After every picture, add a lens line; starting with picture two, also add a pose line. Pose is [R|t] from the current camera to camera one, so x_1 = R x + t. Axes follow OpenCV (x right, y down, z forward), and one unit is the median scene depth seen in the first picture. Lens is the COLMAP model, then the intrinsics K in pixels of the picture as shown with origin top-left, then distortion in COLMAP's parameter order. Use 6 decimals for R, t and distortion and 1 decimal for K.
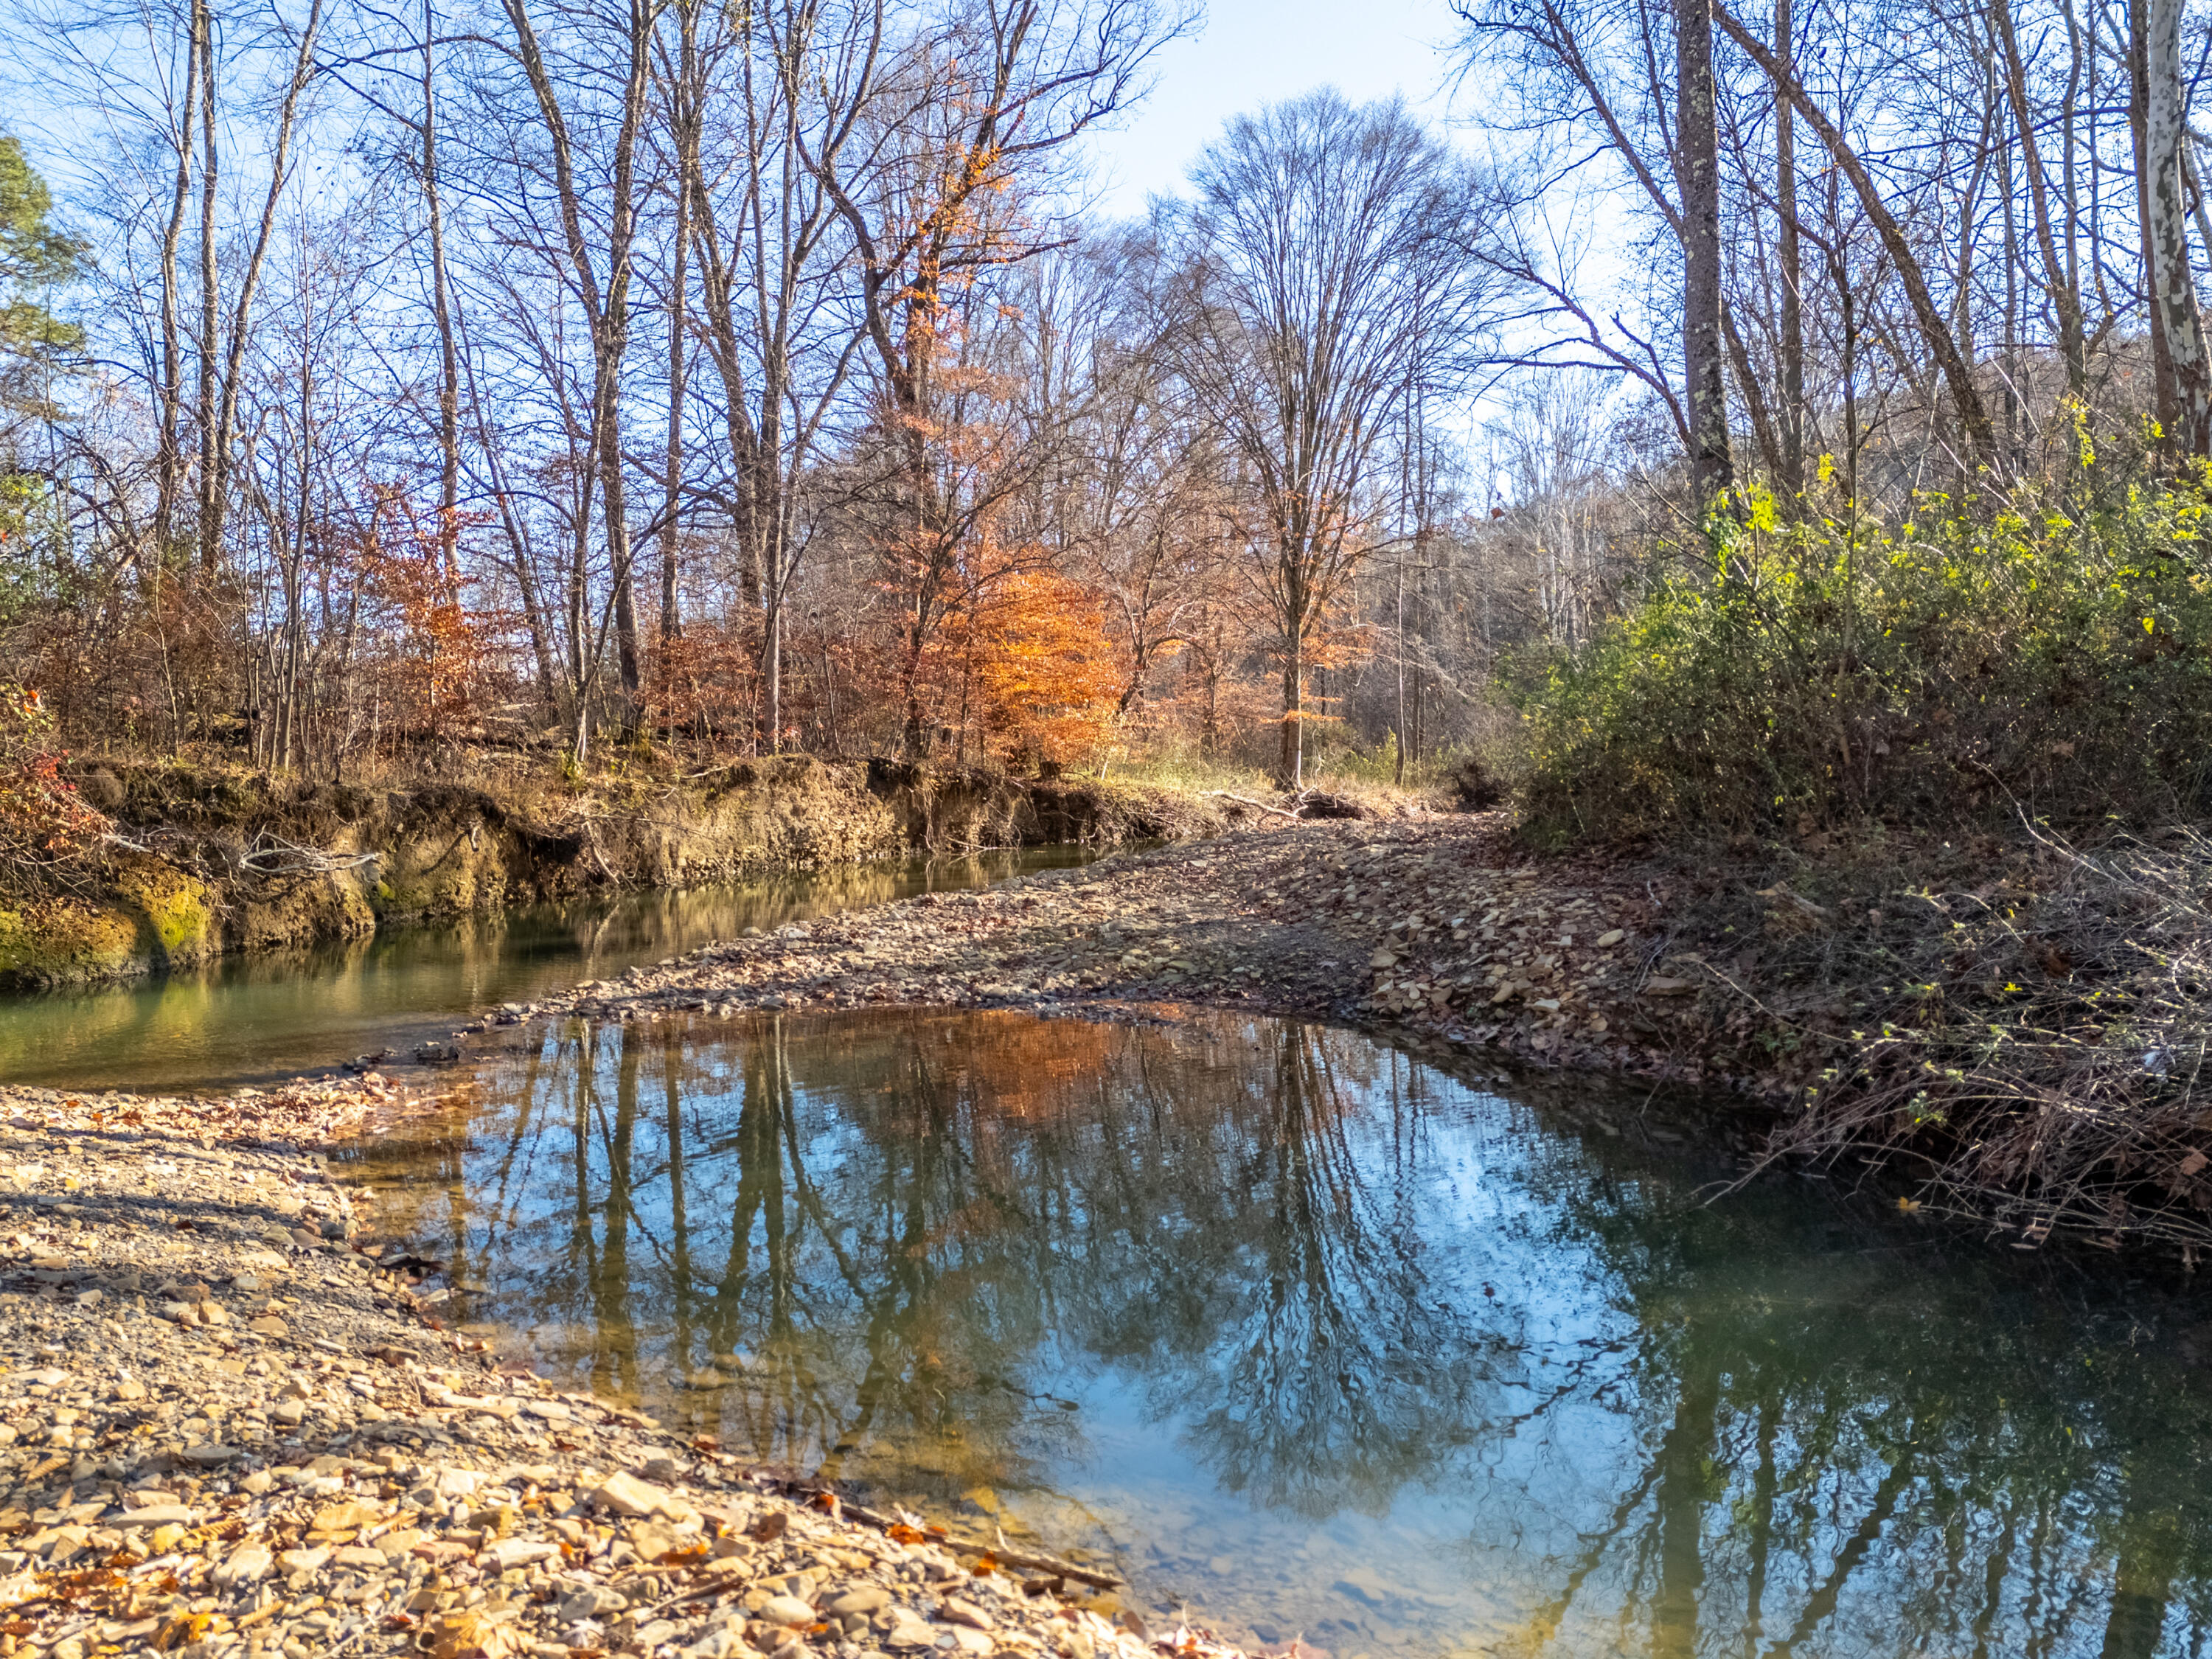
lens RADIAL K [[1614.9, 0, 1106.0], [0, 1614.9, 829.5], [0, 0, 1]] dist [0.085333, -0.076913]
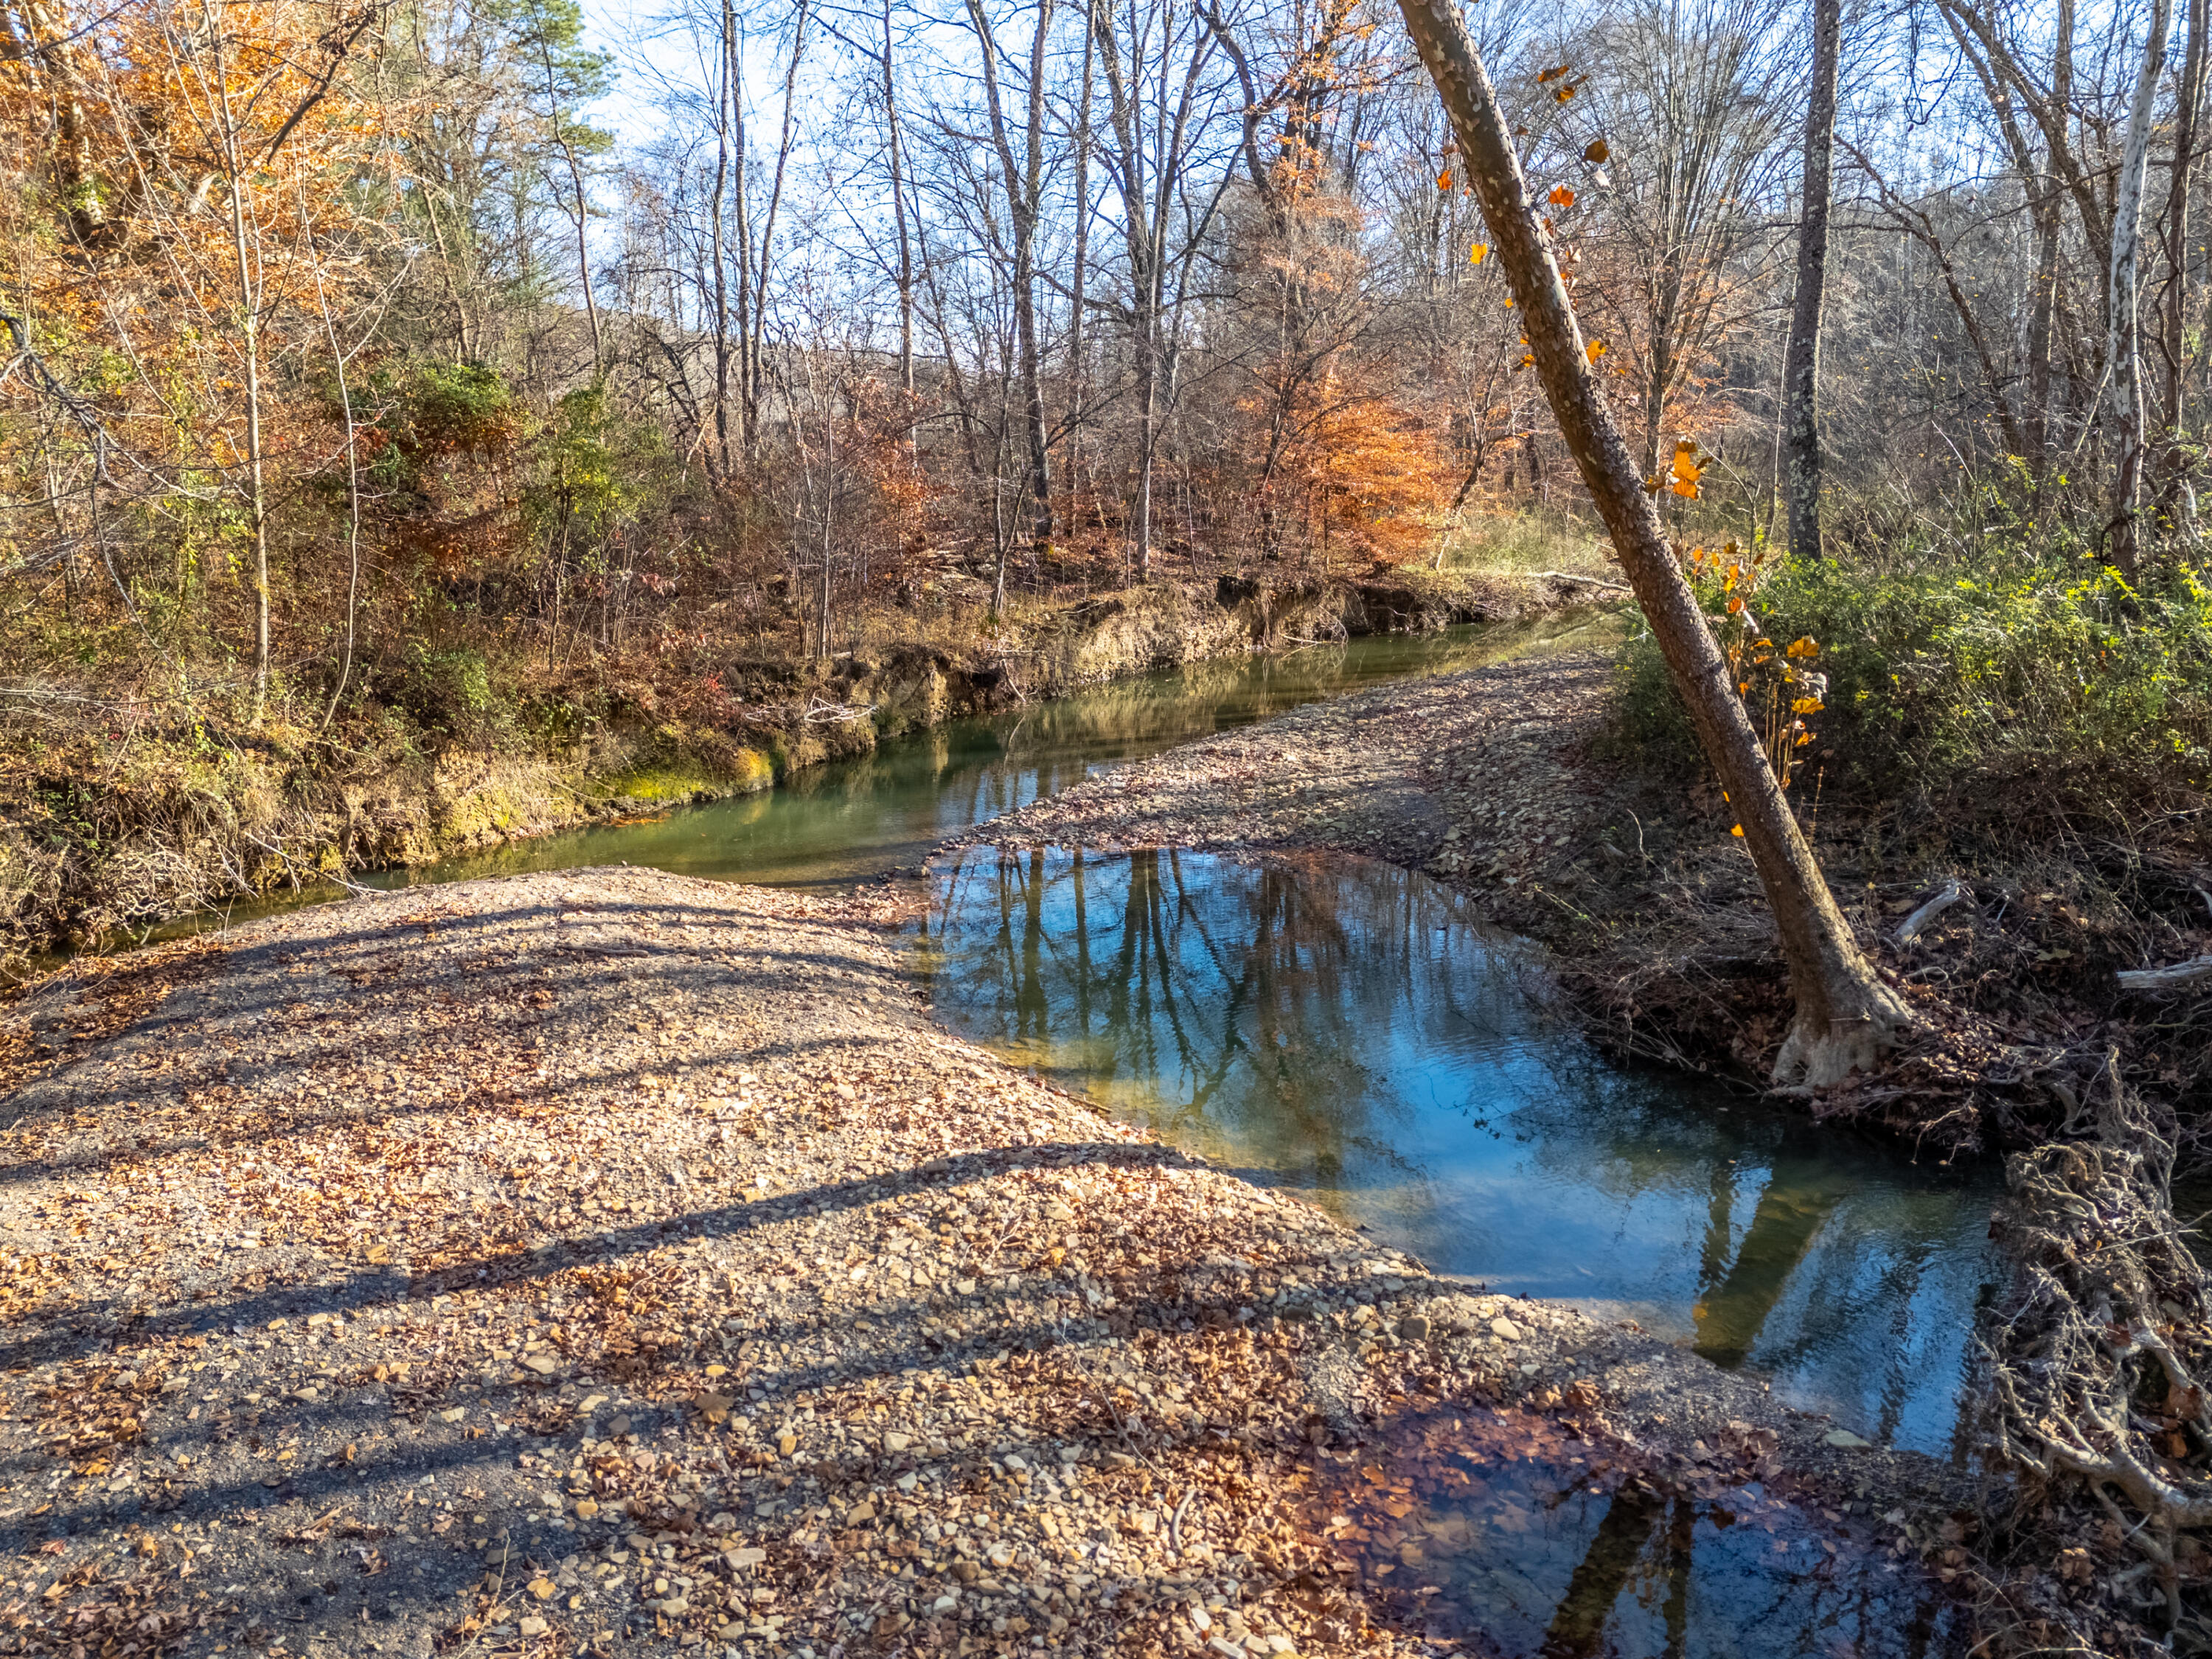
lens RADIAL K [[1614.9, 0, 1106.0], [0, 1614.9, 829.5], [0, 0, 1]] dist [0.085333, -0.076913]
pose [[0.966793, 0.055663, -0.249427, 0.092509], [-0.007127, 0.981485, 0.191407, -0.090581], [0.255463, -0.183273, 0.949289, -0.247601]]
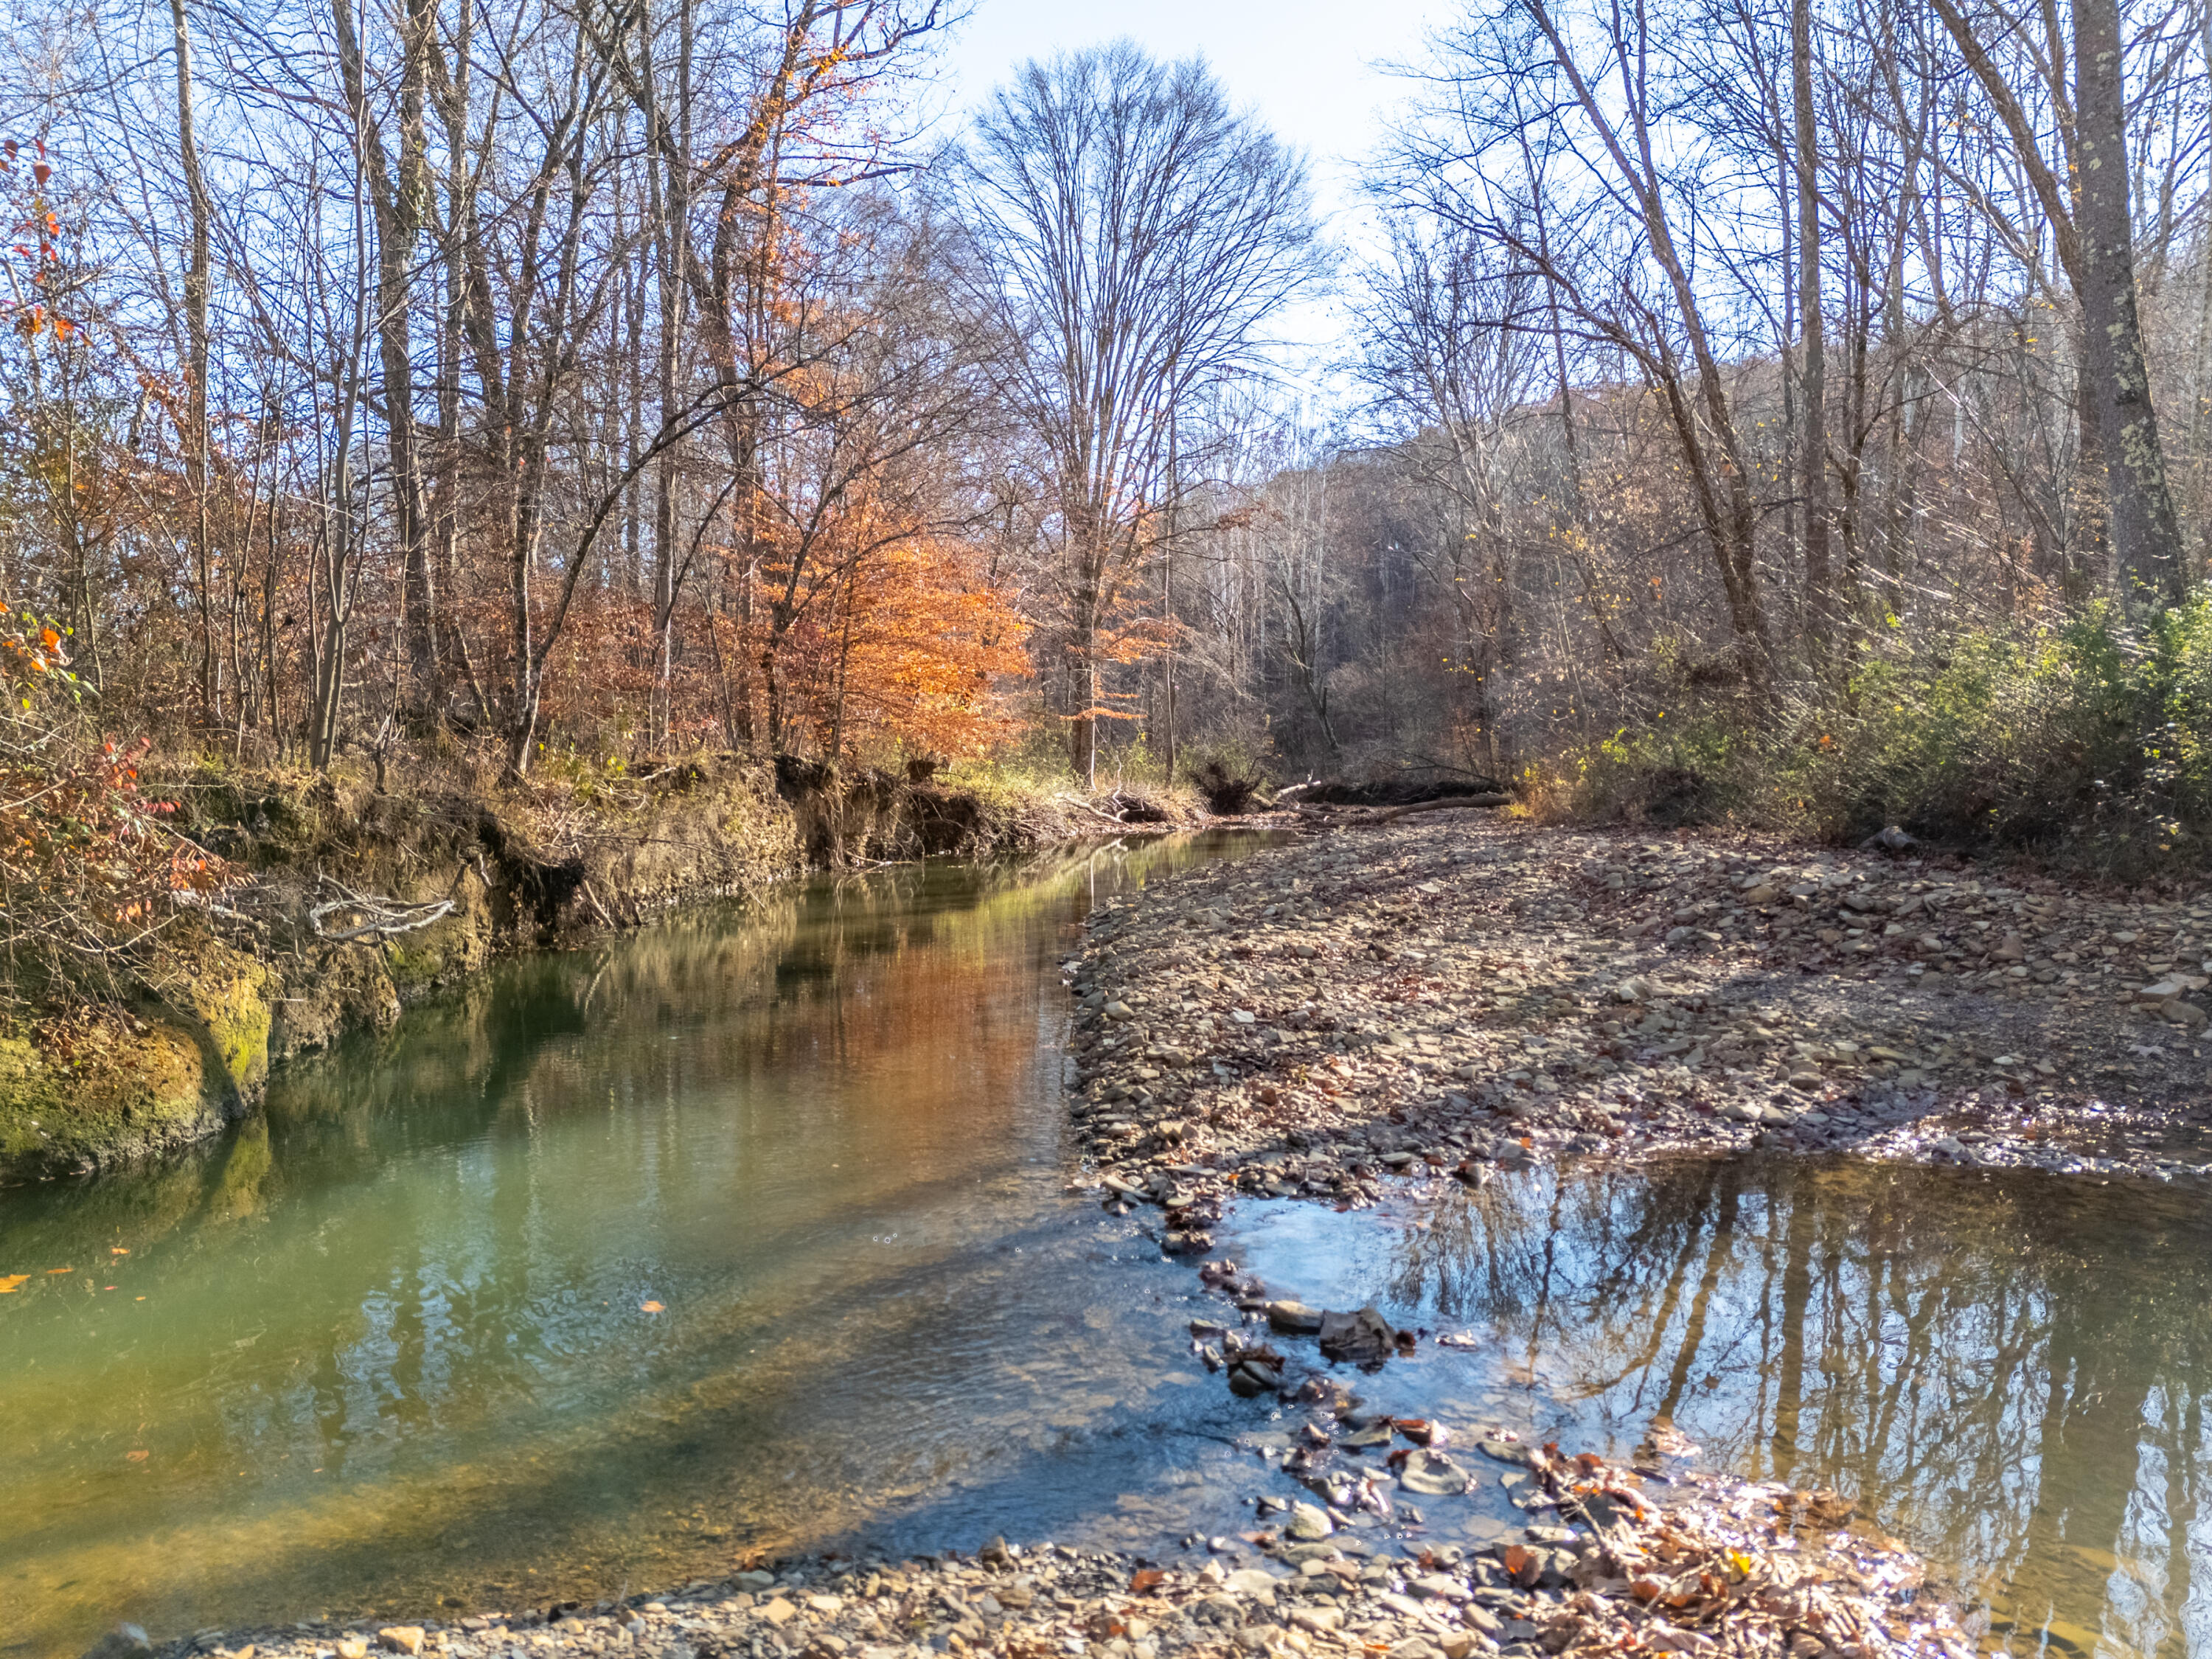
lens RADIAL K [[1614.9, 0, 1106.0], [0, 1614.9, 829.5], [0, 0, 1]] dist [0.085333, -0.076913]
pose [[0.968723, -0.007676, 0.248026, -0.187921], [0.007587, 0.999970, 0.001317, -0.006767], [-0.248029, 0.000606, 0.968752, 0.162523]]
